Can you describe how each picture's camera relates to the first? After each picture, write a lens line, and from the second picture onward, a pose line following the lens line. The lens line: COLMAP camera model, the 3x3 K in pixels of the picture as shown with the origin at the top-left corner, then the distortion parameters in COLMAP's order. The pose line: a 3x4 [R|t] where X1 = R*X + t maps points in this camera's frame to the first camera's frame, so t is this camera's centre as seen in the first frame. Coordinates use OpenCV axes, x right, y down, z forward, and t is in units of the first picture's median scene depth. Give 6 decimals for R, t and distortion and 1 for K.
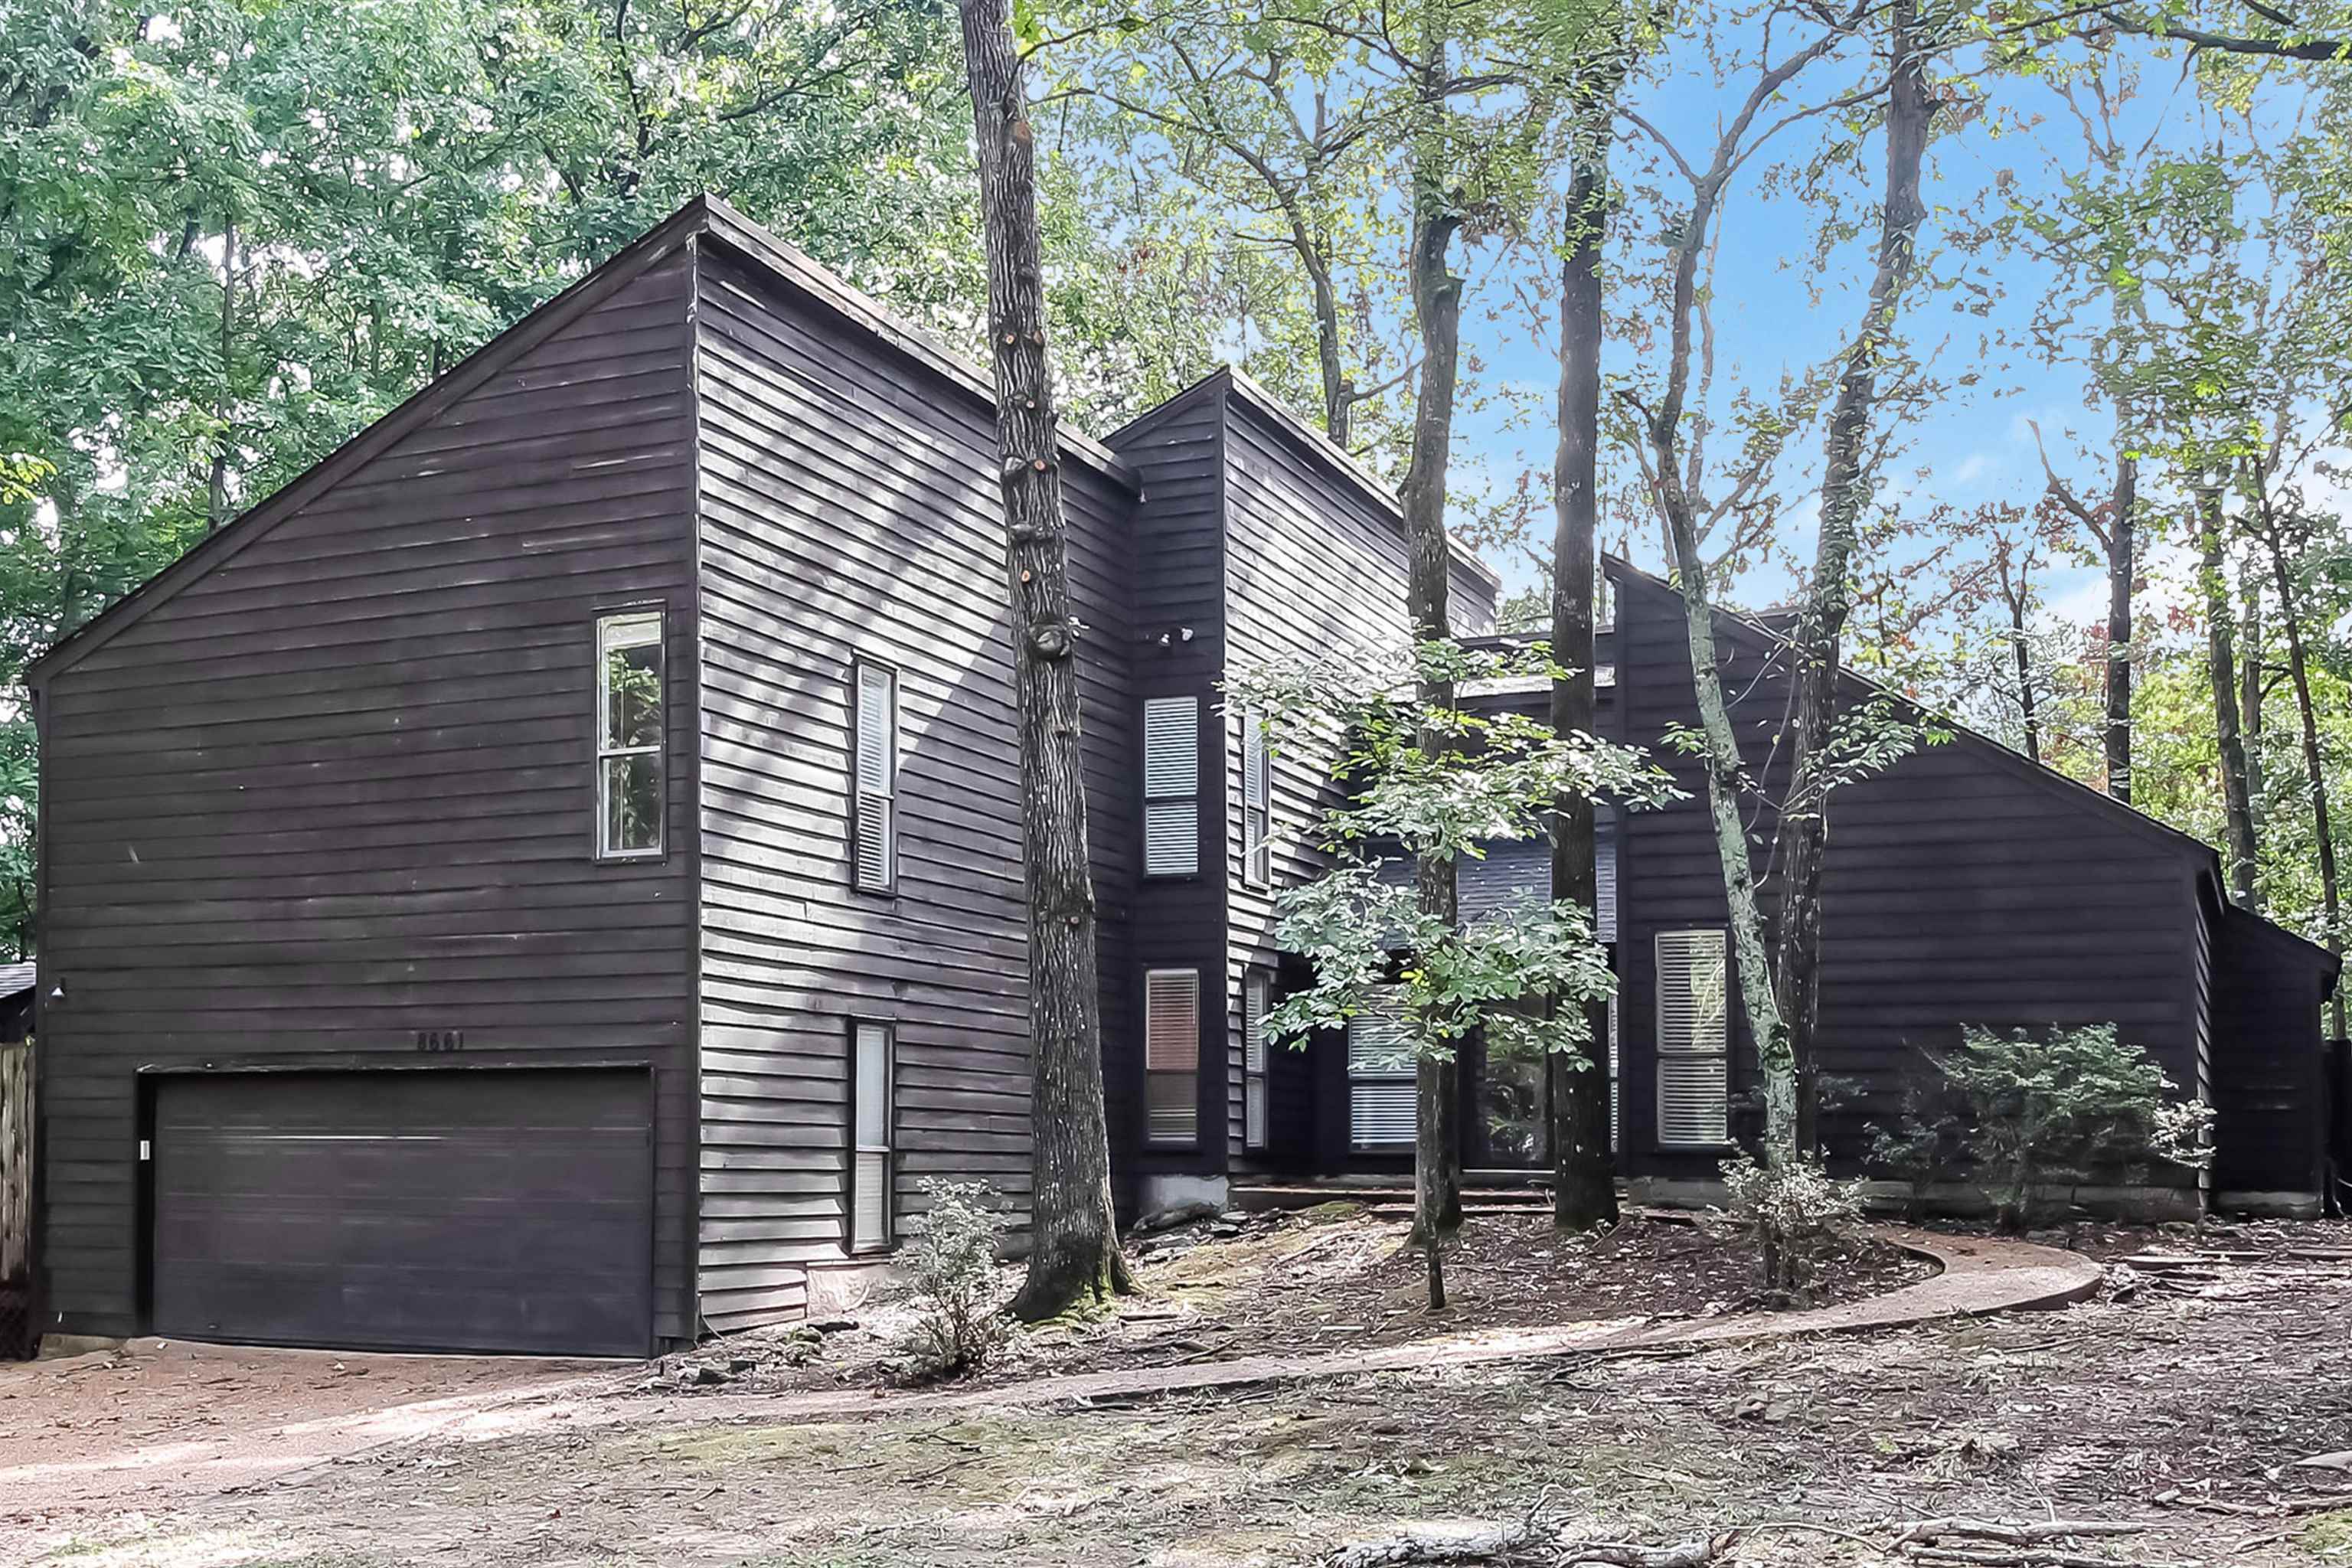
lens RADIAL K [[1243.3, 0, 1175.6], [0, 1243.3, 946.6], [0, 0, 1]] dist [0.002968, 0.000694]
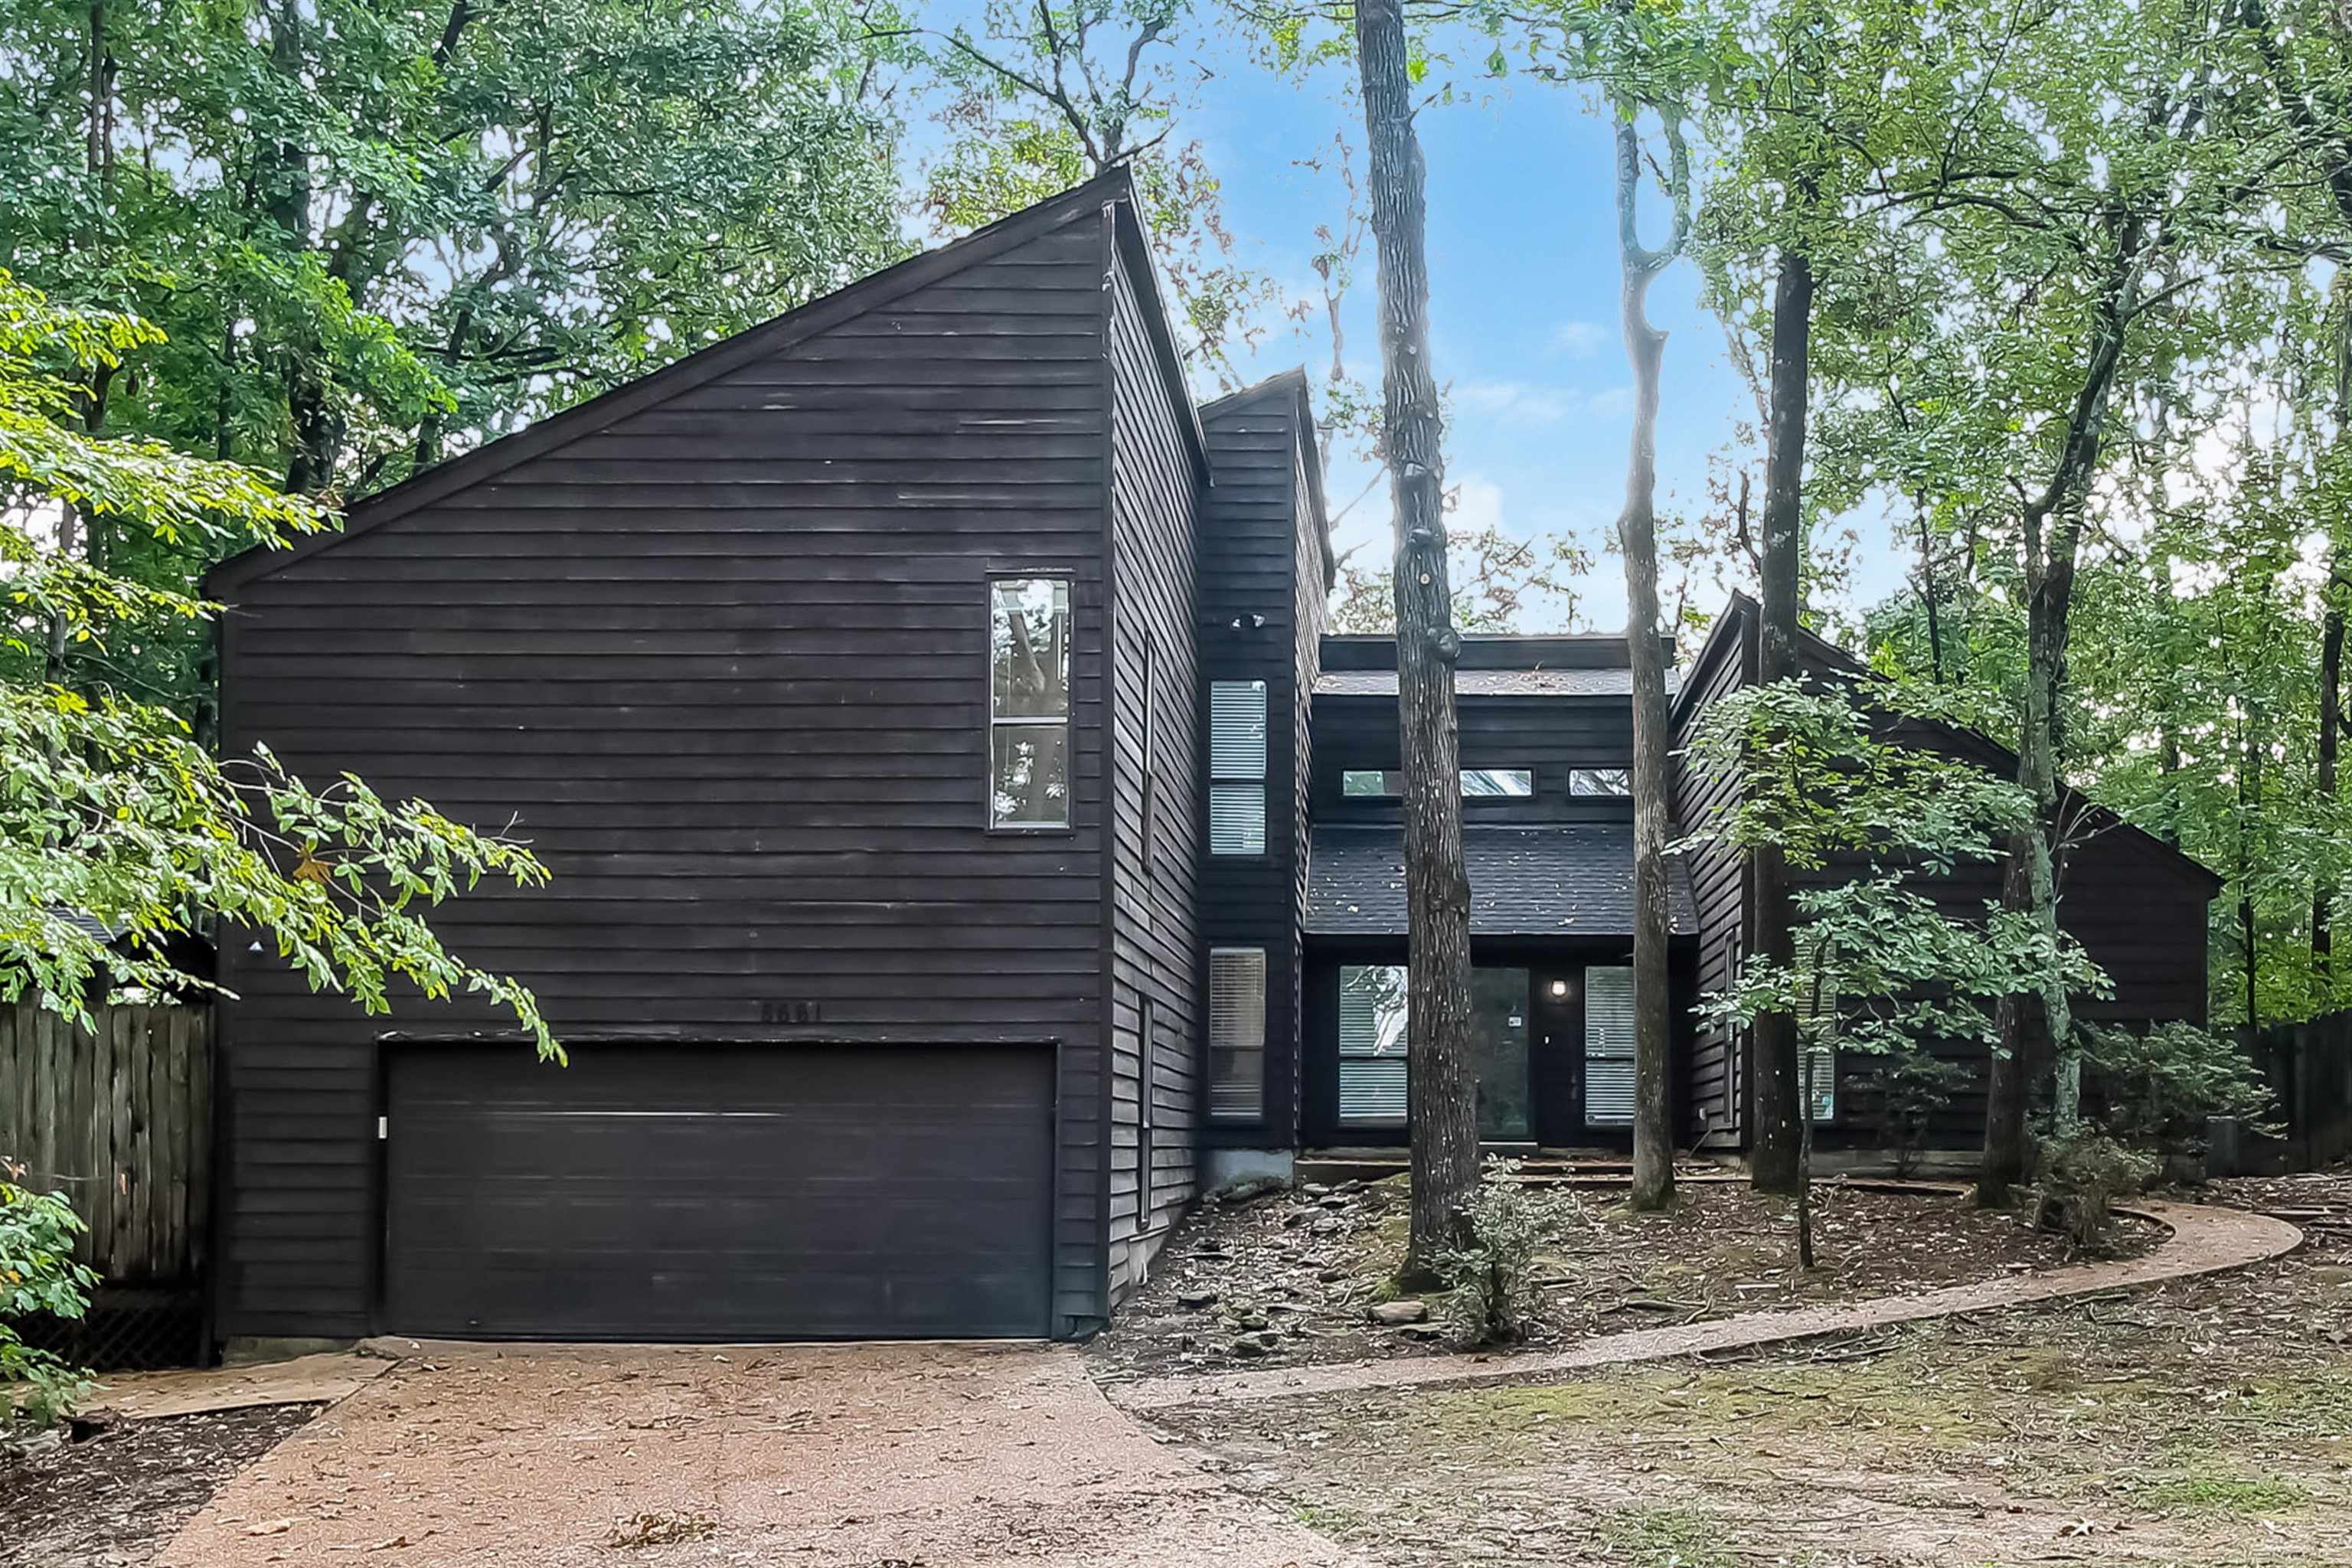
lens RADIAL K [[1251.0, 0, 1176.3], [0, 1251.0, 930.9], [0, 0, 1]] dist [-0.002231, 0.000046]
pose [[0.977607, 0.030889, 0.208160, -0.497243], [-0.033084, 0.999428, 0.007071, -0.002569], [-0.207822, -0.013800, 0.978069, 0.010088]]
